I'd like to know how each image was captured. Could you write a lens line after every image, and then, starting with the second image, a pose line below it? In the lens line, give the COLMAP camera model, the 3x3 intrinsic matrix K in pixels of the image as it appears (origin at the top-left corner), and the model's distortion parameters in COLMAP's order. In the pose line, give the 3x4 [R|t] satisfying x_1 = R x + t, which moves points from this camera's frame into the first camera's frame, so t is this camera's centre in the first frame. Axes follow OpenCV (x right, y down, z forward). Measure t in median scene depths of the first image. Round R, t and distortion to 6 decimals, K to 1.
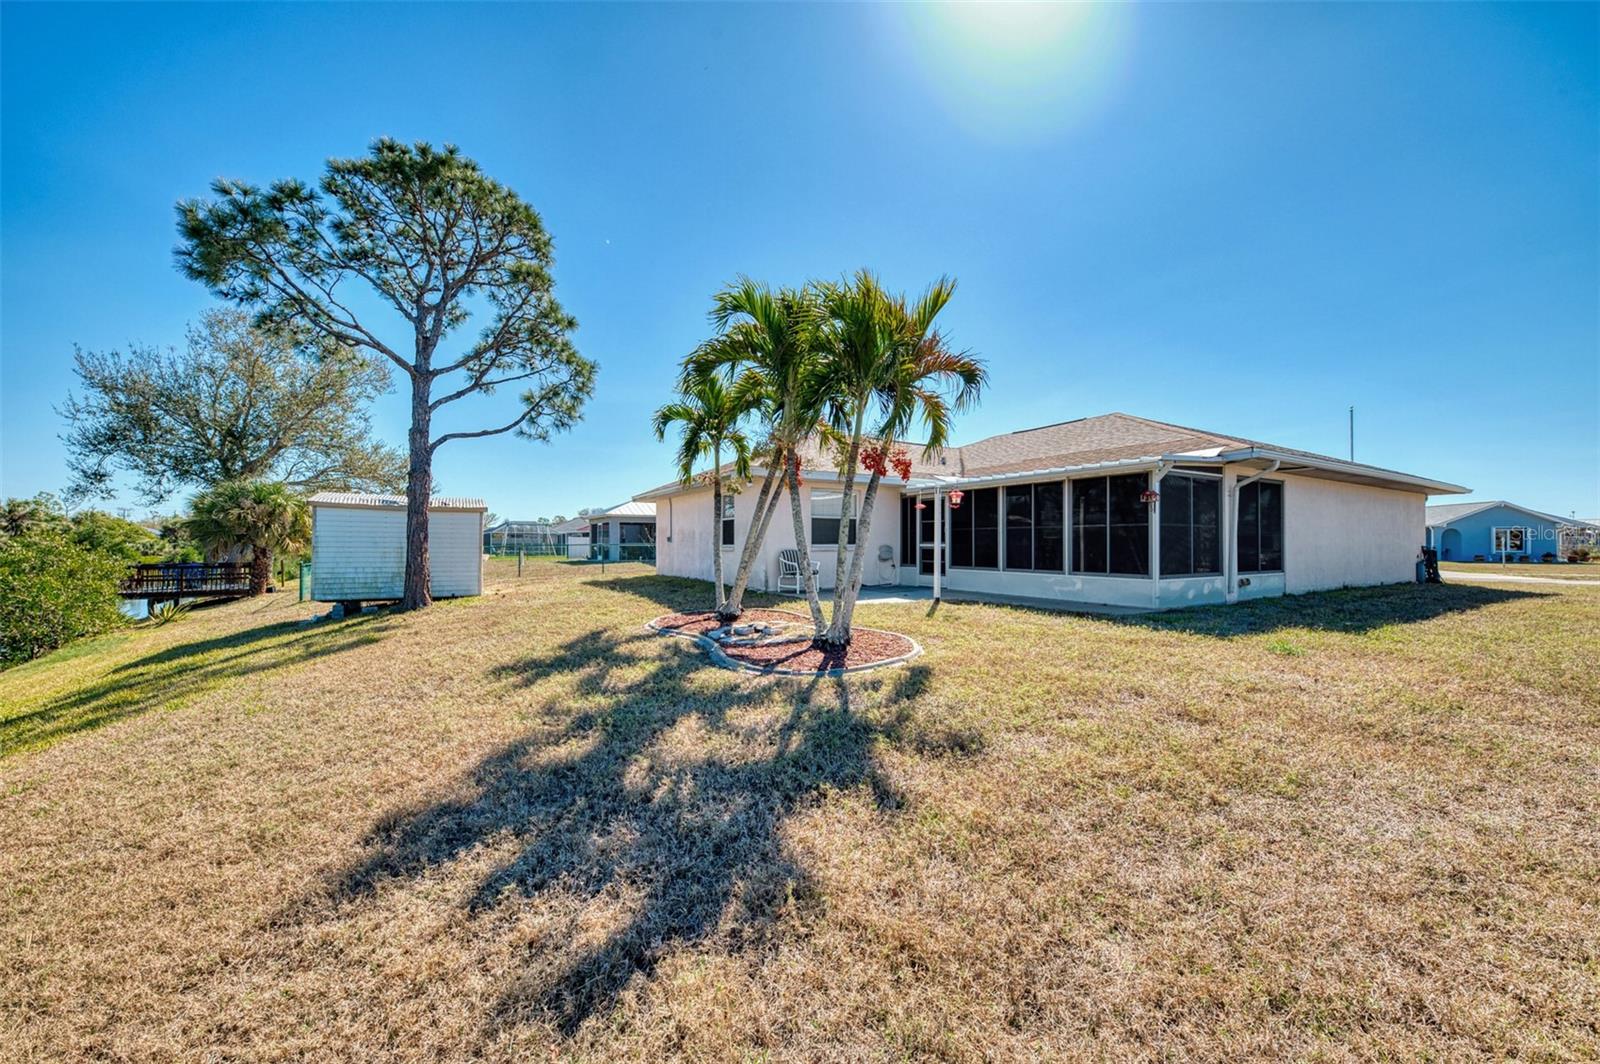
lens RADIAL K [[586.0, 0, 806.8], [0, 586.0, 538.7], [0, 0, 1]] dist [0.014433, -0.007395]
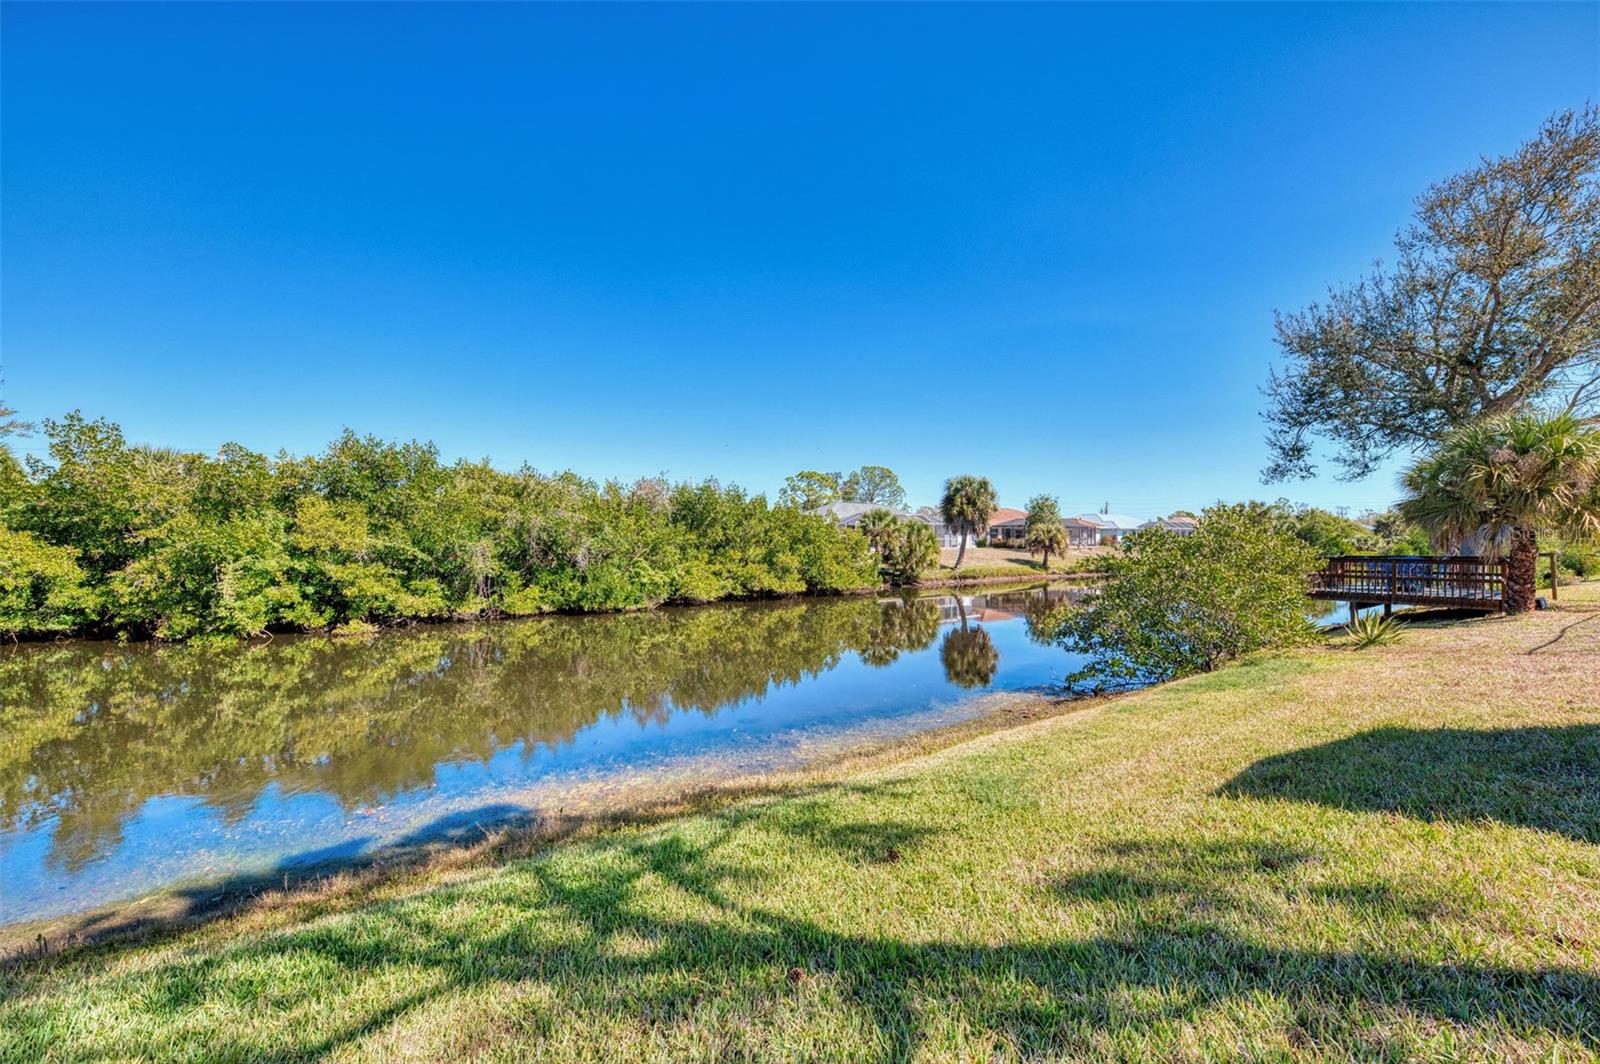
lens RADIAL K [[586.0, 0, 798.1], [0, 586.0, 541.9], [0, 0, 1]] dist [0.014433, -0.007395]
pose [[-0.035282, -0.000541, -0.999377, -0.310718], [0.009564, 0.999954, -0.000879, 0.018515], [0.999332, -0.009589, -0.035275, 0.295945]]
